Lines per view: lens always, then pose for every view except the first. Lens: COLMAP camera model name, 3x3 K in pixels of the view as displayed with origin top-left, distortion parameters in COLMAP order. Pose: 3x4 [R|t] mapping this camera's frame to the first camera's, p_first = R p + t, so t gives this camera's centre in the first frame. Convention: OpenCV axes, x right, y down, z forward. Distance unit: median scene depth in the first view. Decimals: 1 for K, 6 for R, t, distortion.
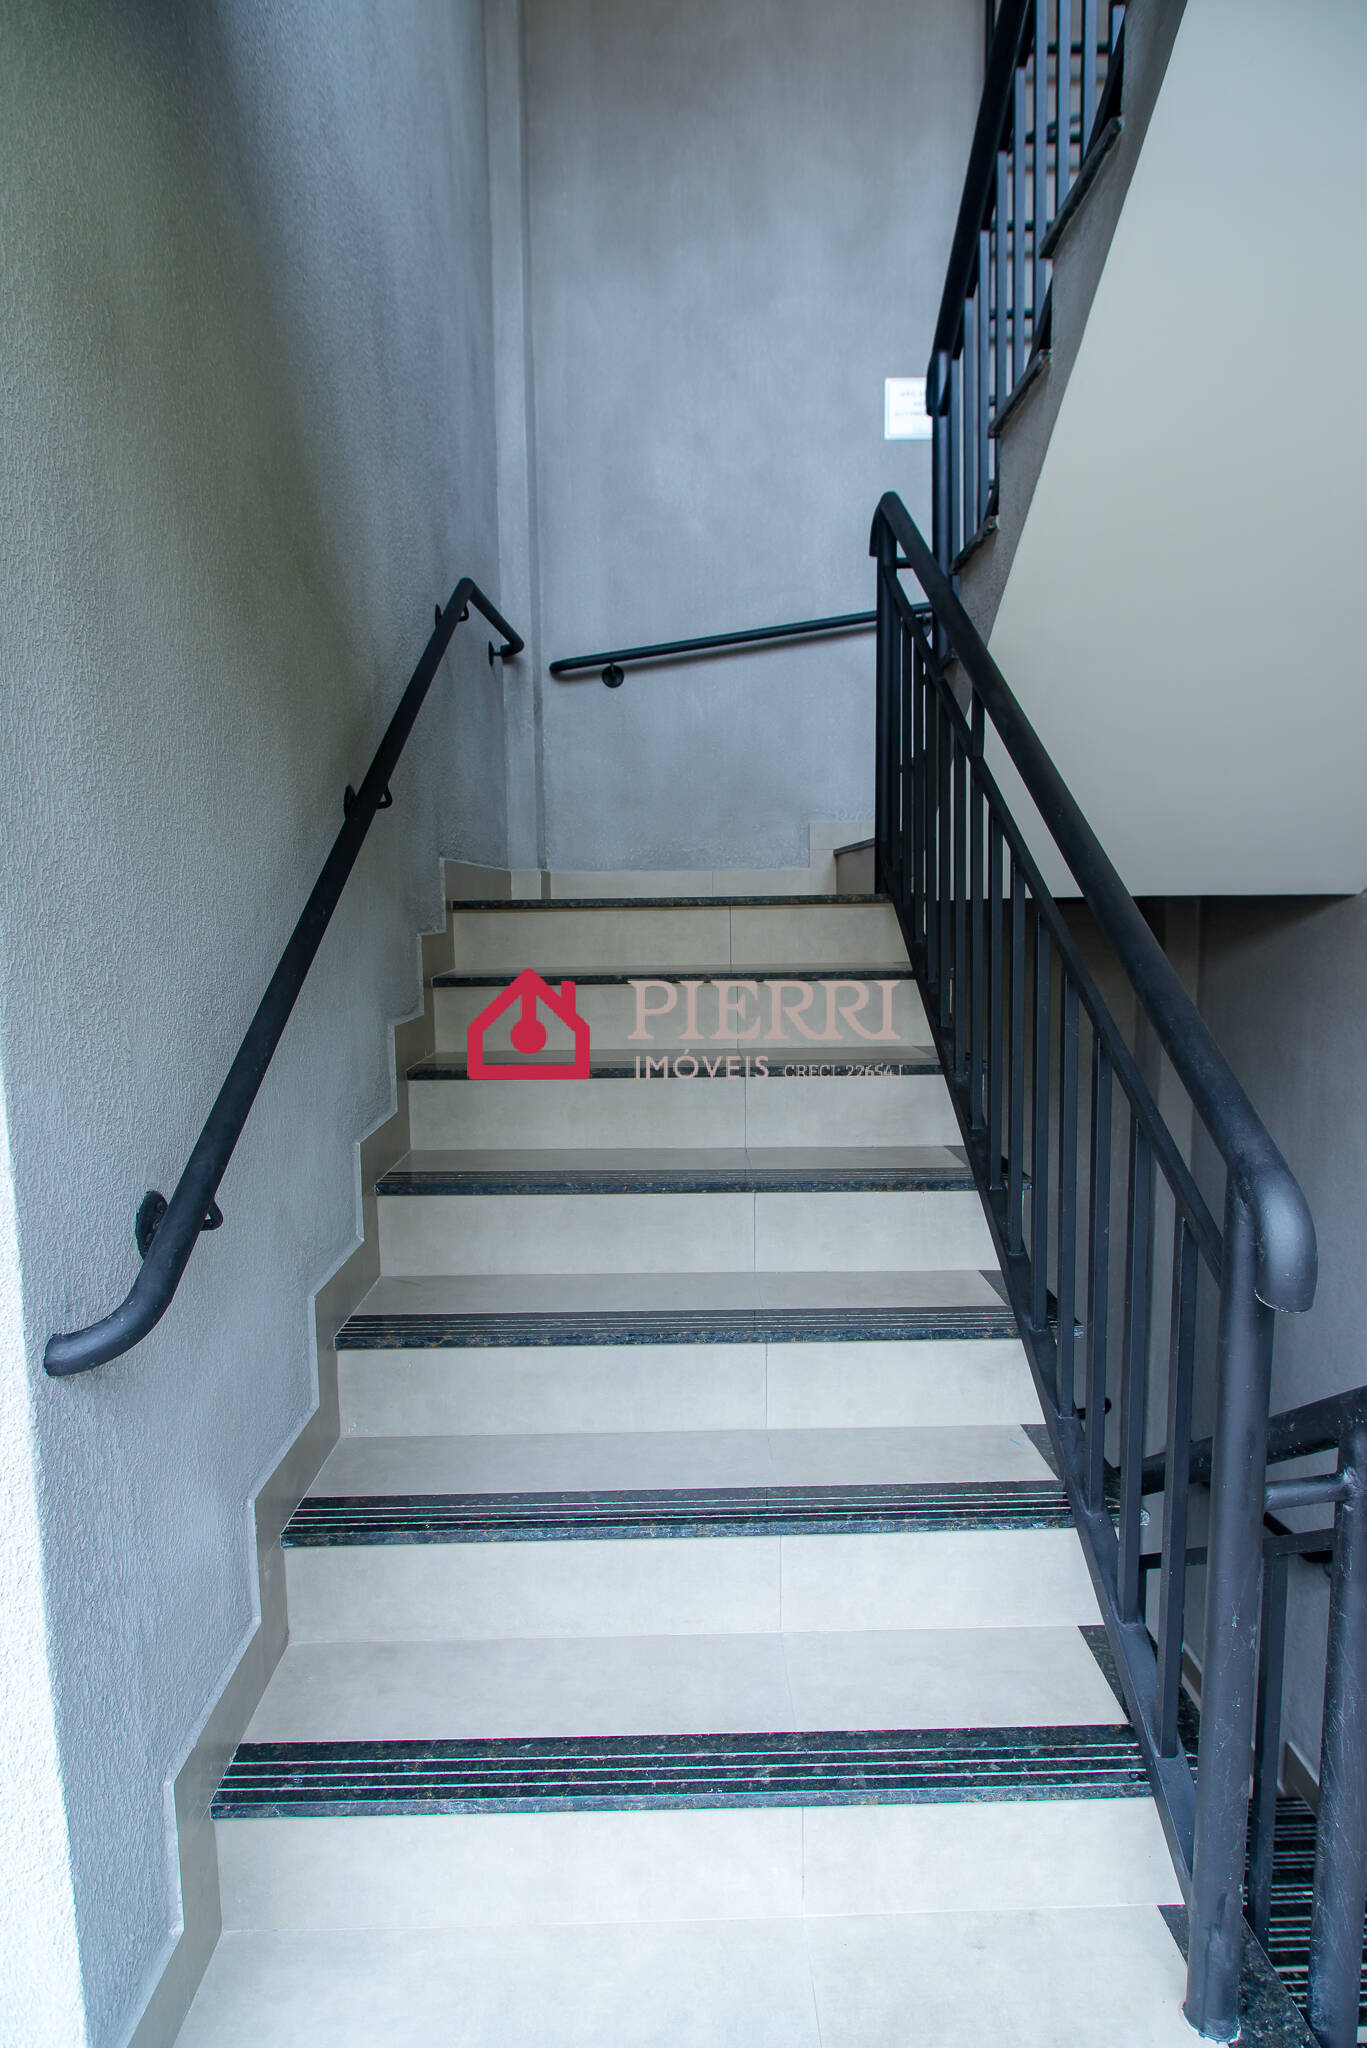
lens RADIAL K [[1157.5, 0, 685.1], [0, 1157.5, 1035.5], [0, 0, 1]] dist [0.005345, -0.009679]
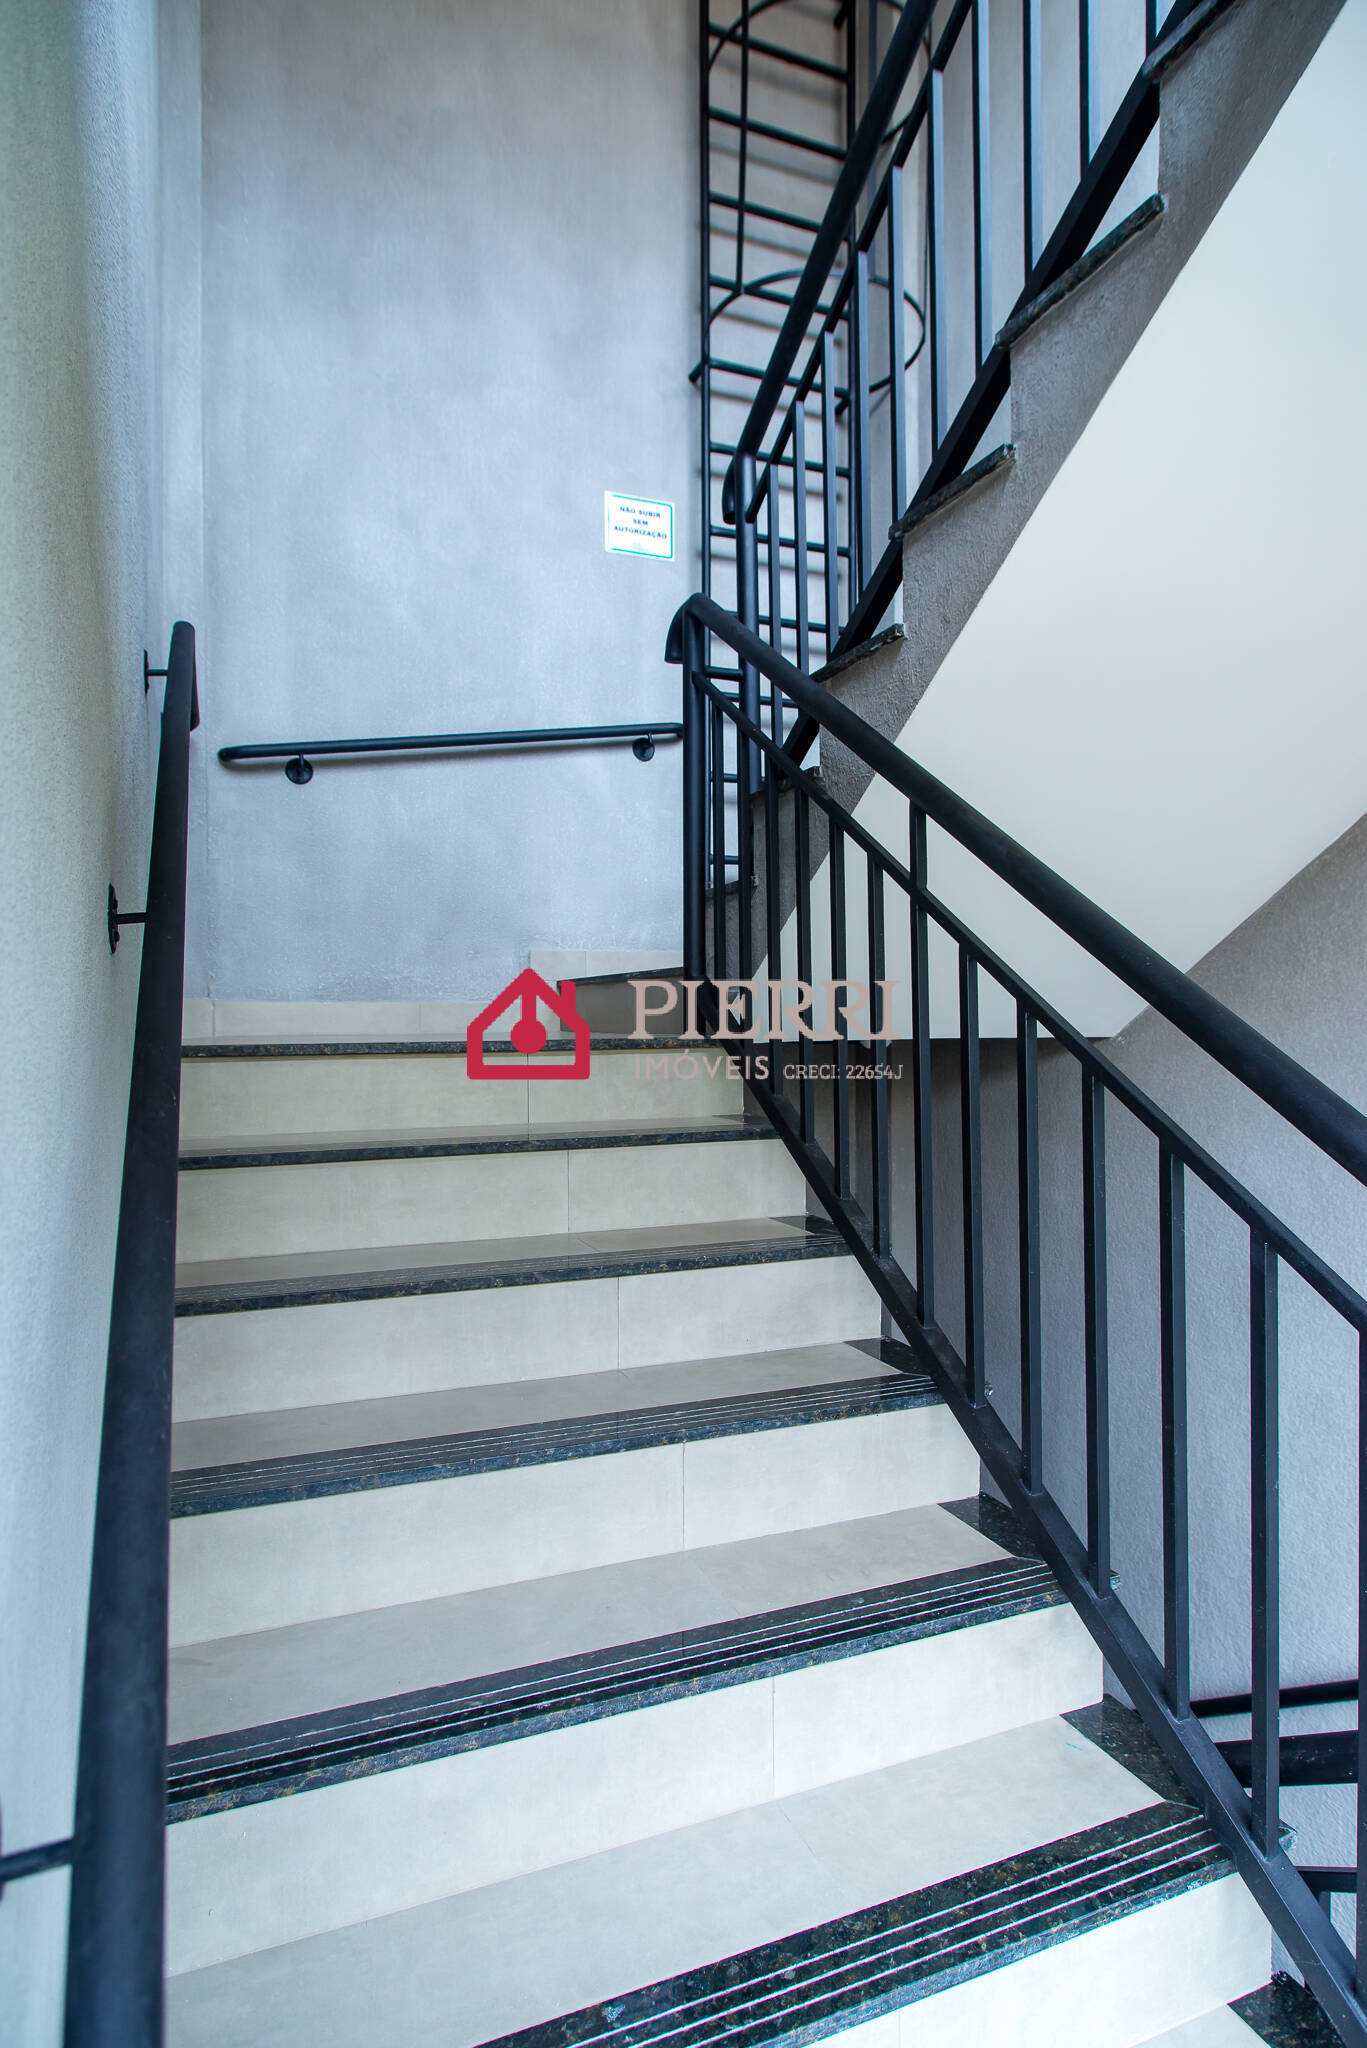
lens RADIAL K [[1157.5, 0, 685.1], [0, 1157.5, 1035.5], [0, 0, 1]] dist [0.005345, -0.009679]
pose [[0.928470, 0.002779, 0.371397, -0.118728], [0.036331, 0.994497, -0.098267, -0.028748], [-0.369626, 0.104731, 0.923259, 0.150151]]
